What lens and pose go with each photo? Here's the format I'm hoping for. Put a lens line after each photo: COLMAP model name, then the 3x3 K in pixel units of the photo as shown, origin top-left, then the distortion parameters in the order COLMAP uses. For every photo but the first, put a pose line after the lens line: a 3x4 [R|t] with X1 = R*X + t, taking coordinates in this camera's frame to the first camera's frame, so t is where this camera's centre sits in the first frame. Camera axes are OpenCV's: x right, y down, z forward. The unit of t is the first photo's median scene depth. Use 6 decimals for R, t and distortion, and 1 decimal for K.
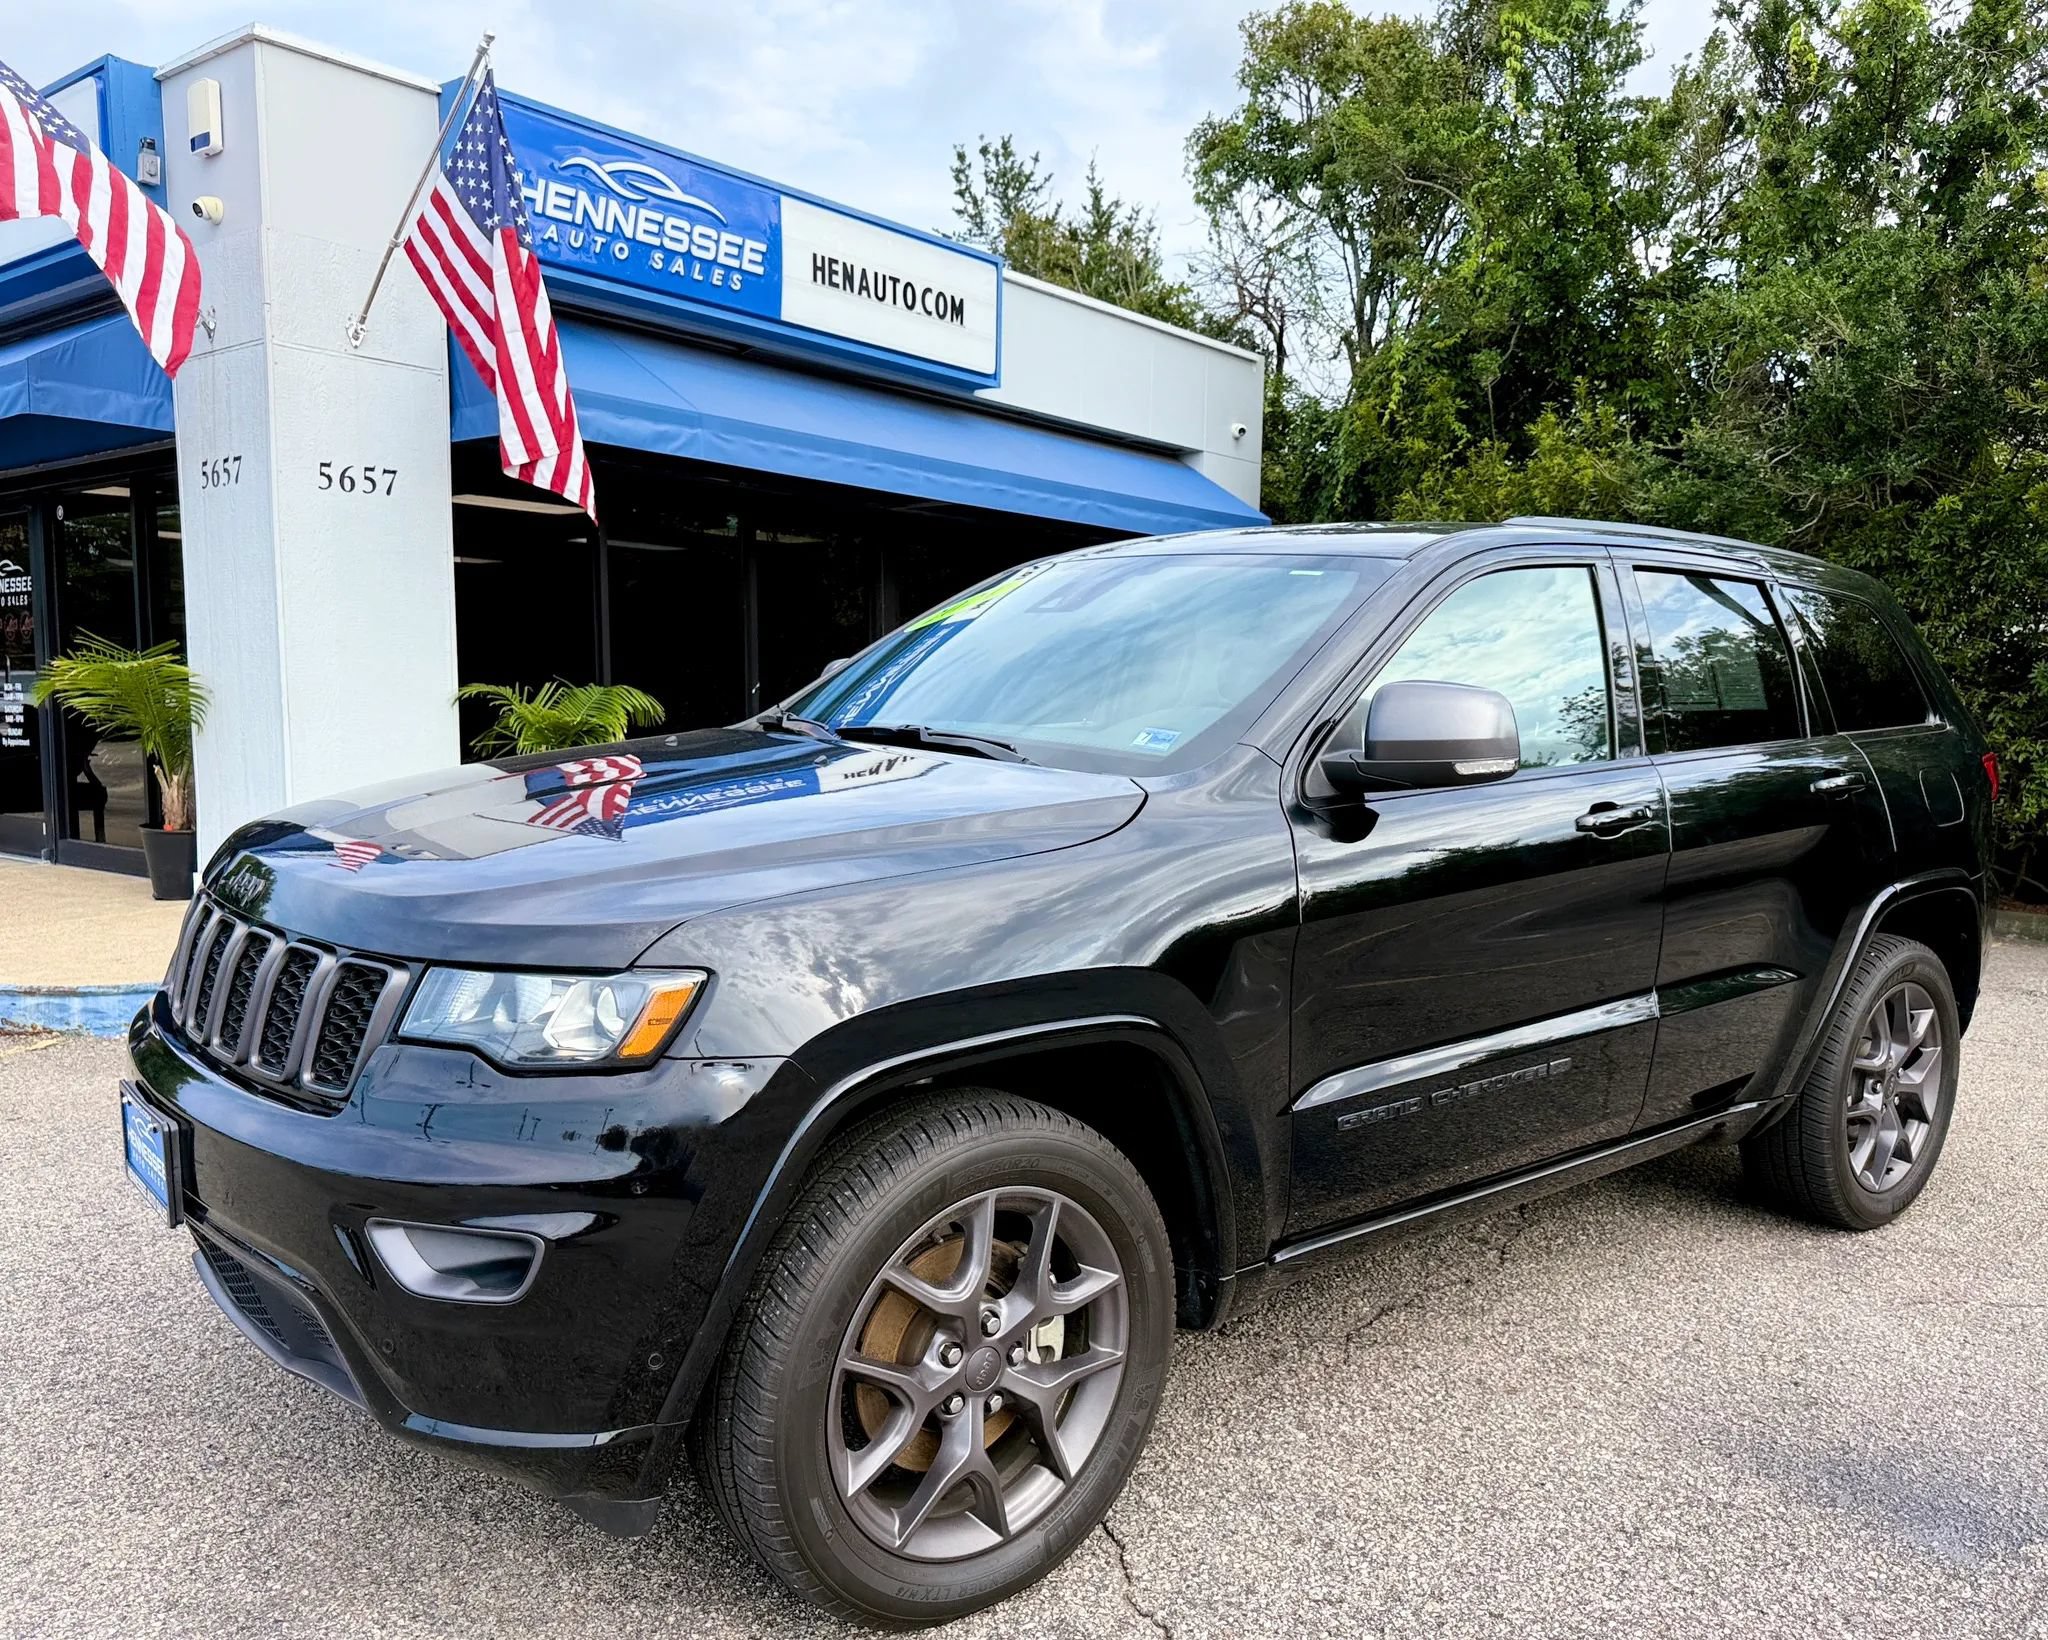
lens RADIAL K [[1652.2, 0, 1076.1], [0, 1652.2, 908.9], [0, 0, 1]] dist [-0.006872, -0.000233]
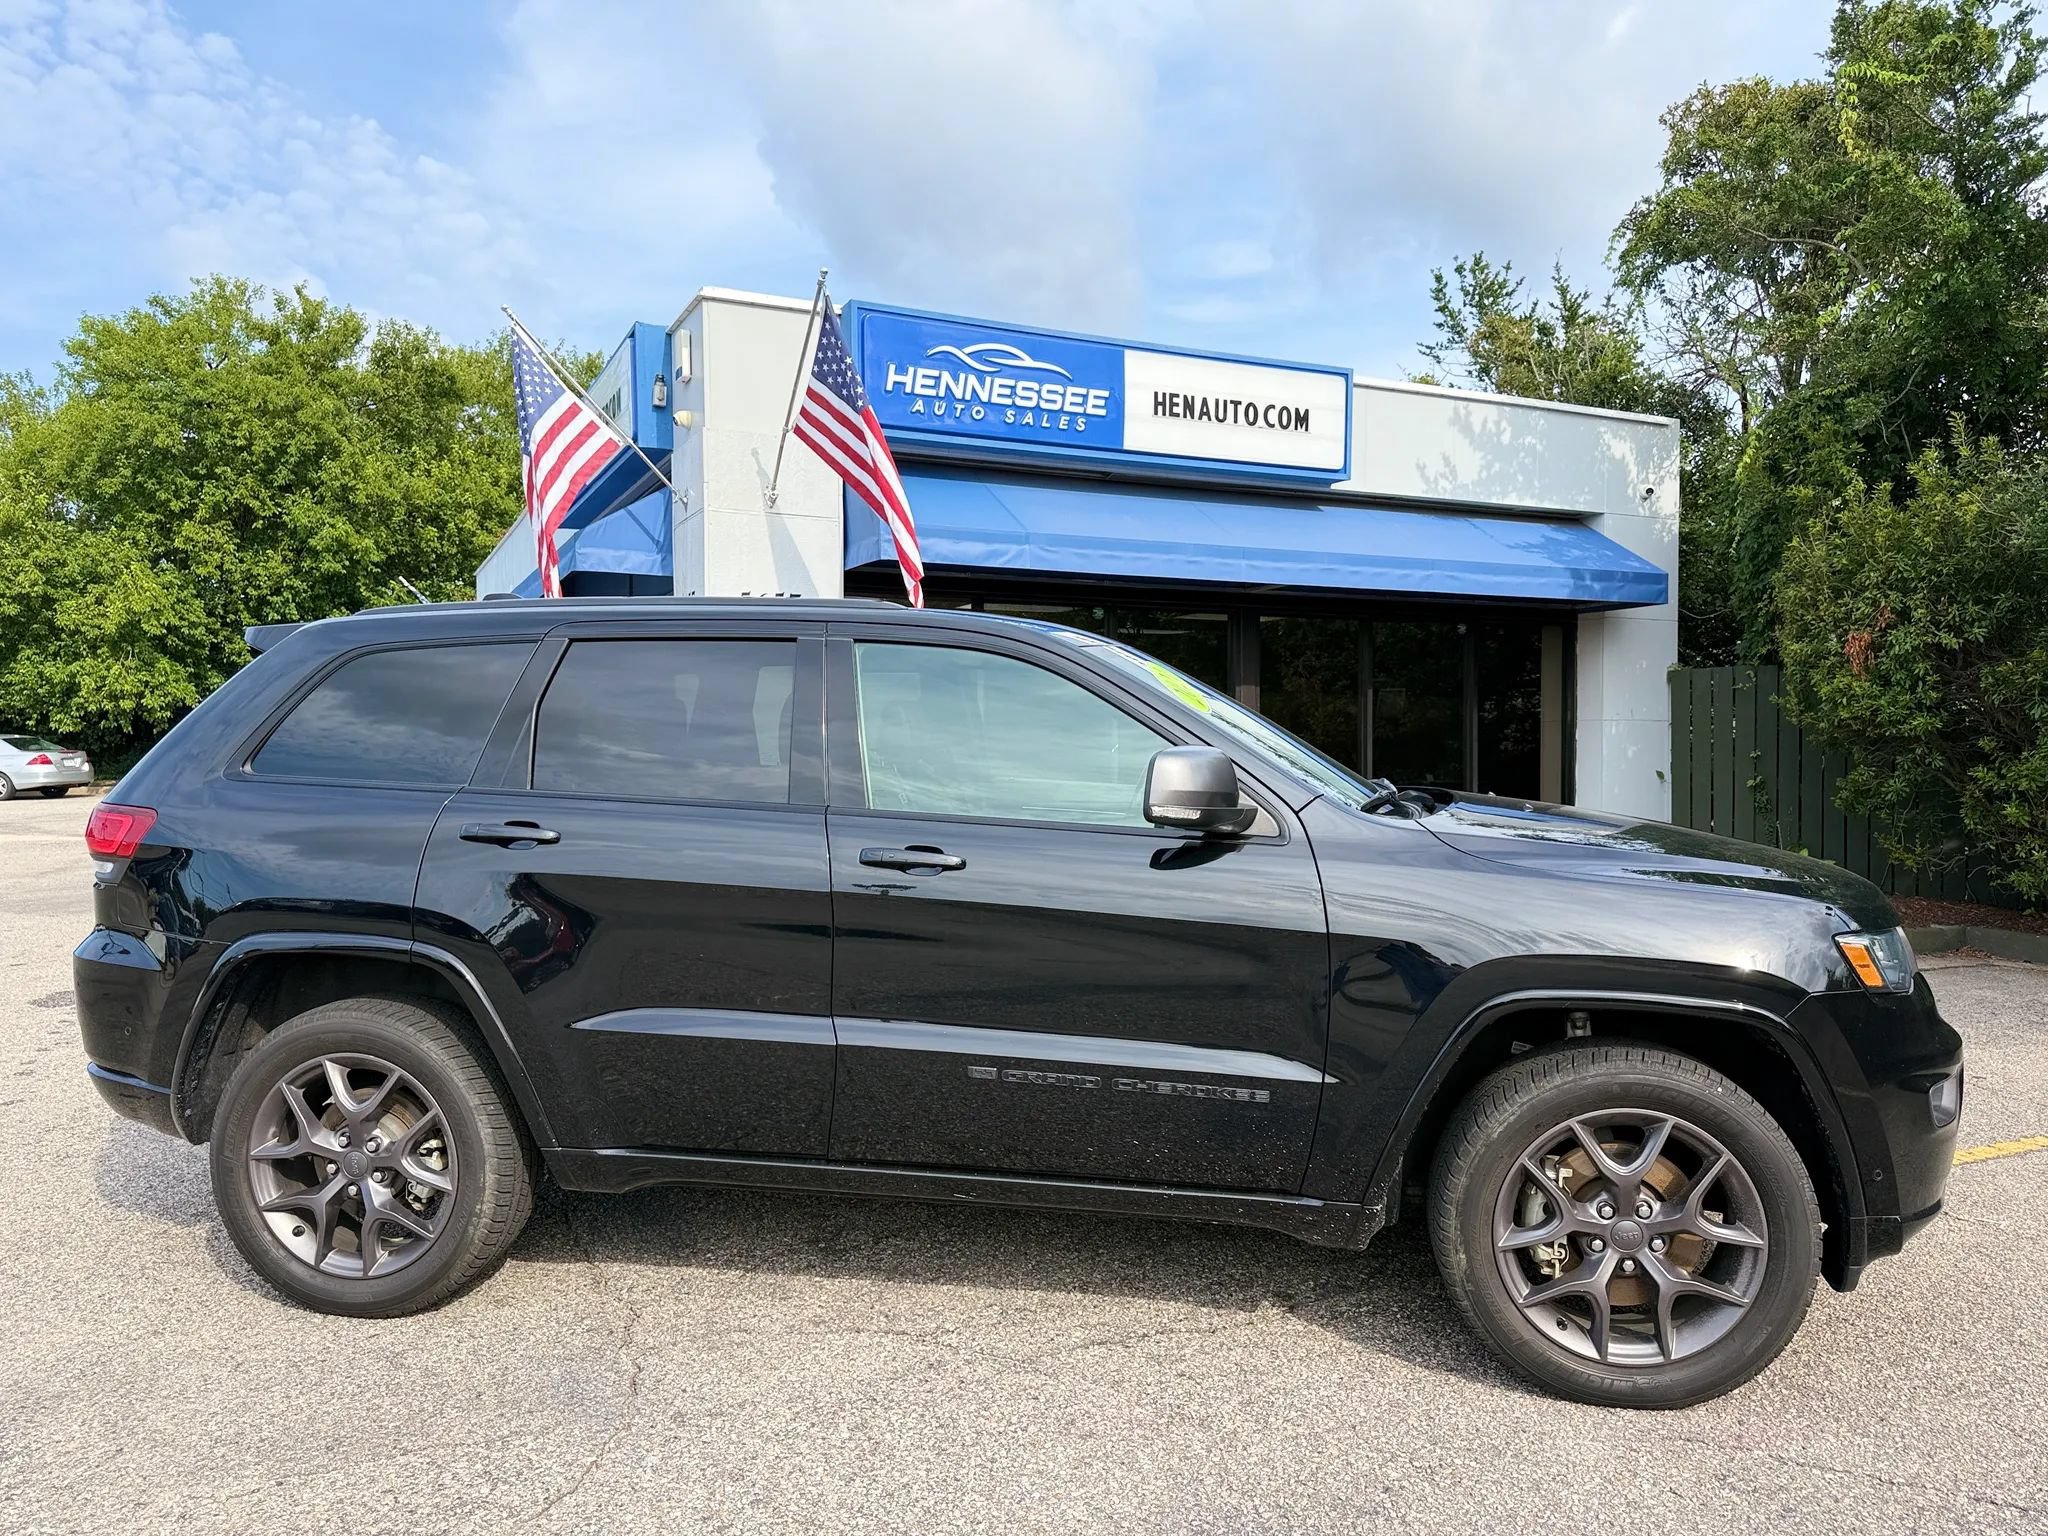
lens RADIAL K [[1431.0, 0, 1016.9], [0, 1431.0, 777.3], [0, 0, 1]] dist [0.032487, -0.040959]
pose [[0.891462, -0.007636, -0.453031, 0.236041], [-0.041229, 0.994343, -0.097891, -0.009798], [0.451215, 0.105944, 0.886104, 0.055481]]
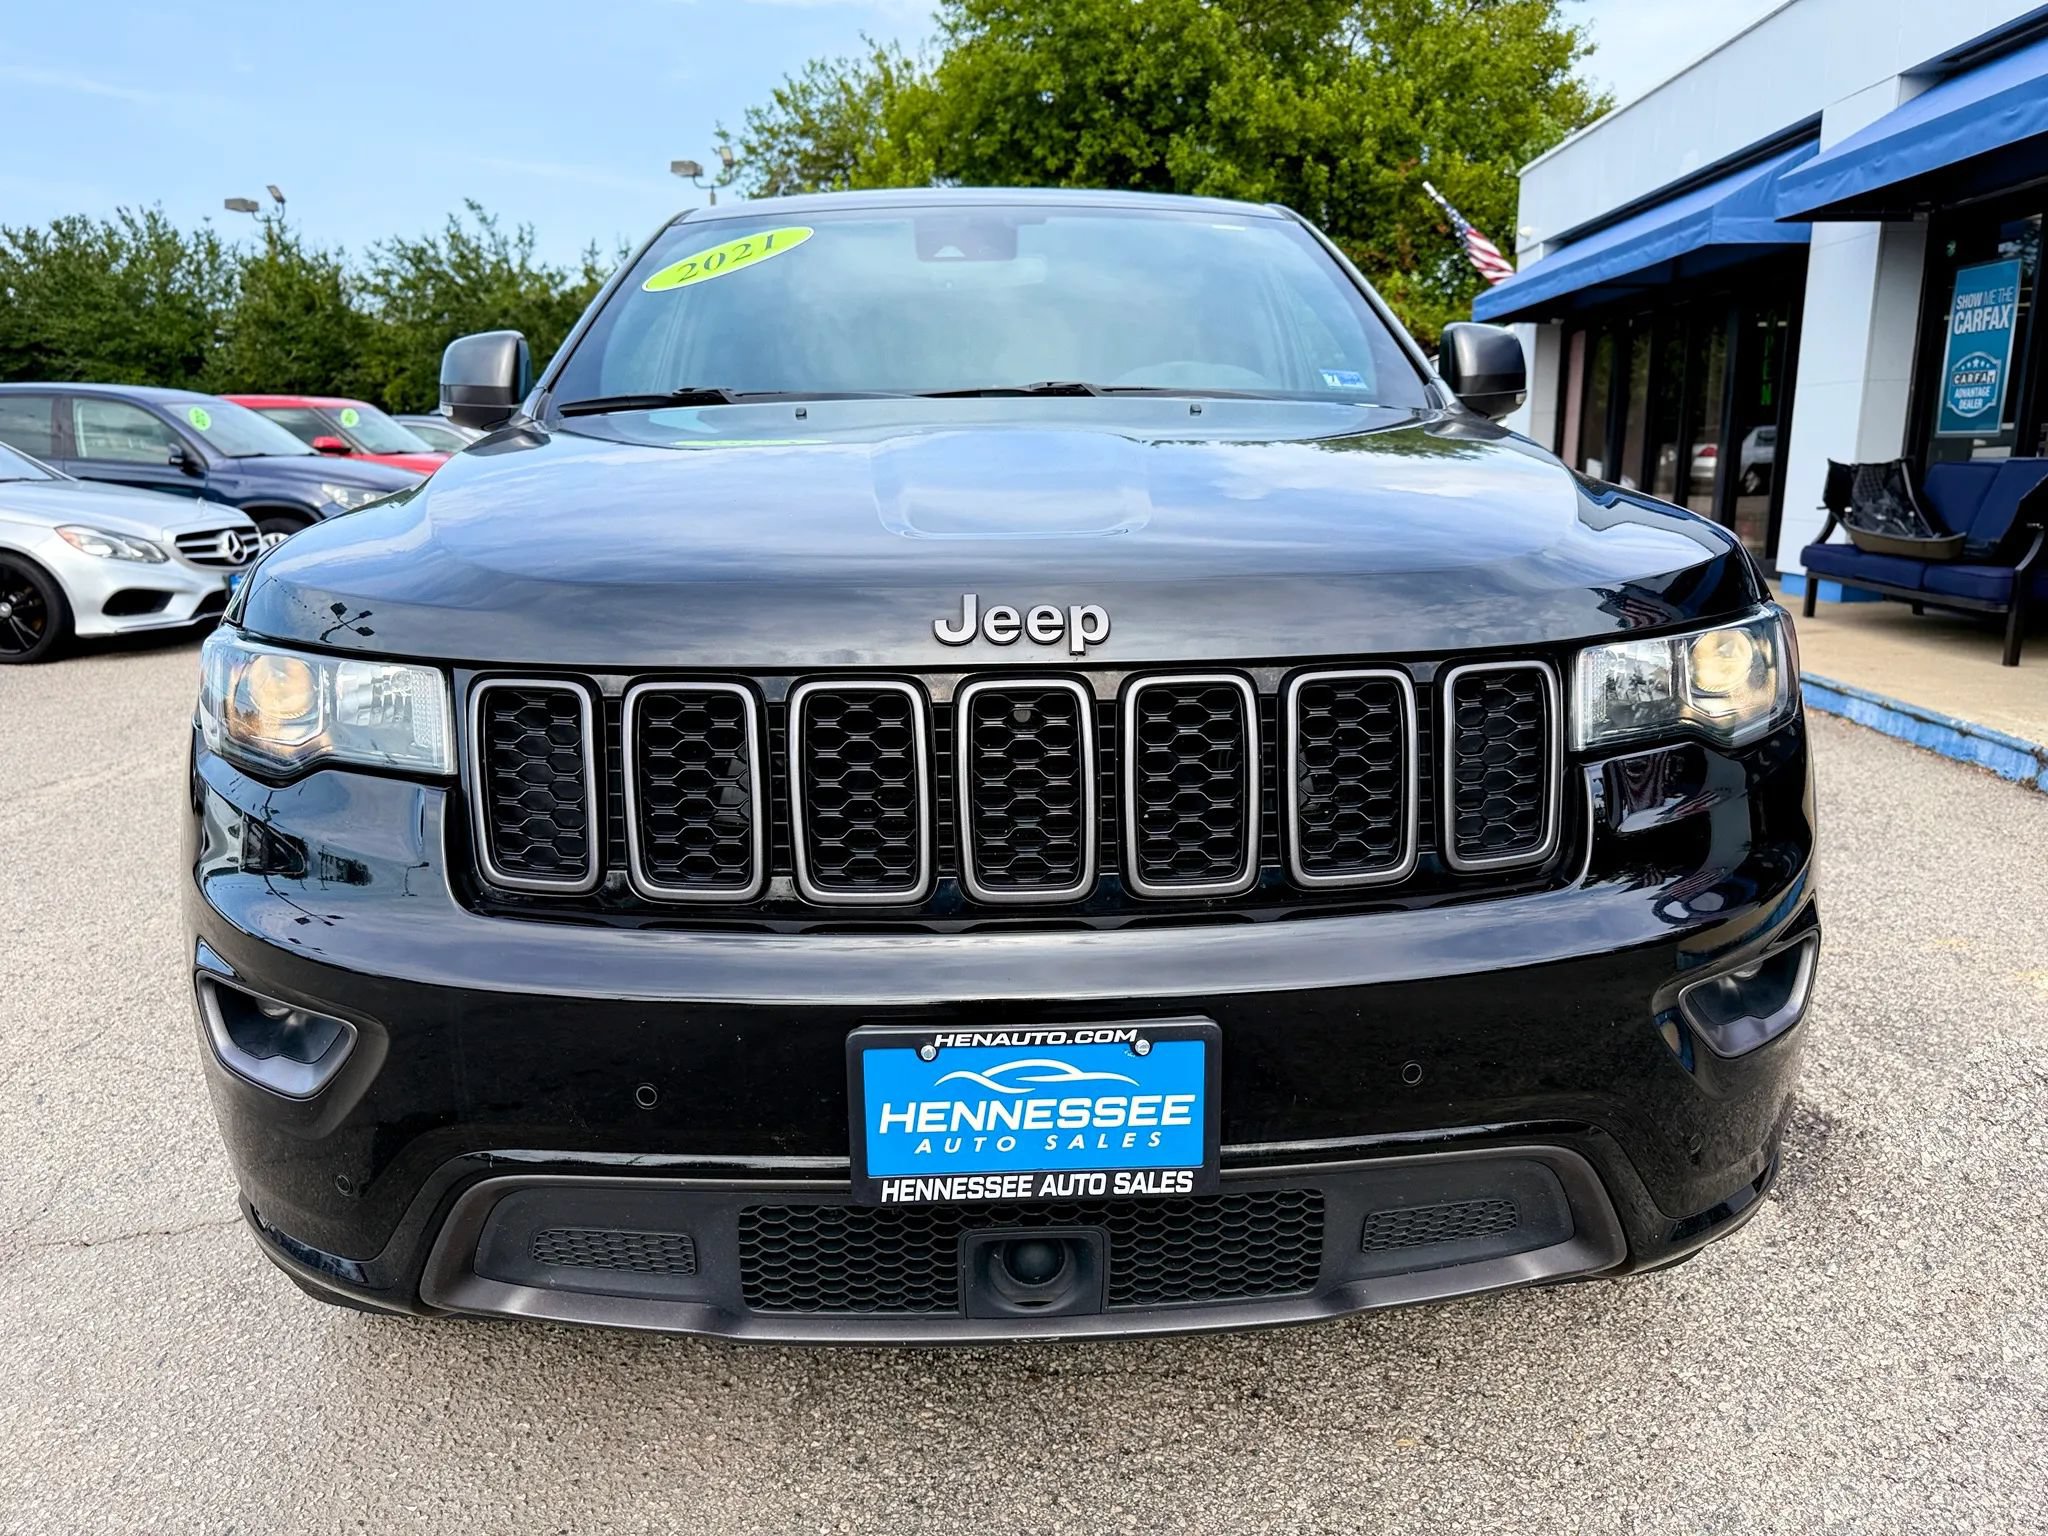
lens RADIAL K [[1506.6, 0, 1019.2], [0, 1506.6, 787.3], [0, 0, 1]] dist [-0.016024, 0.012388]
pose [[0.565692, 0.159747, -0.808996, -0.558223], [-0.086460, 0.987139, 0.134466, -0.035079], [0.820072, -0.006120, 0.572228, 0.305517]]
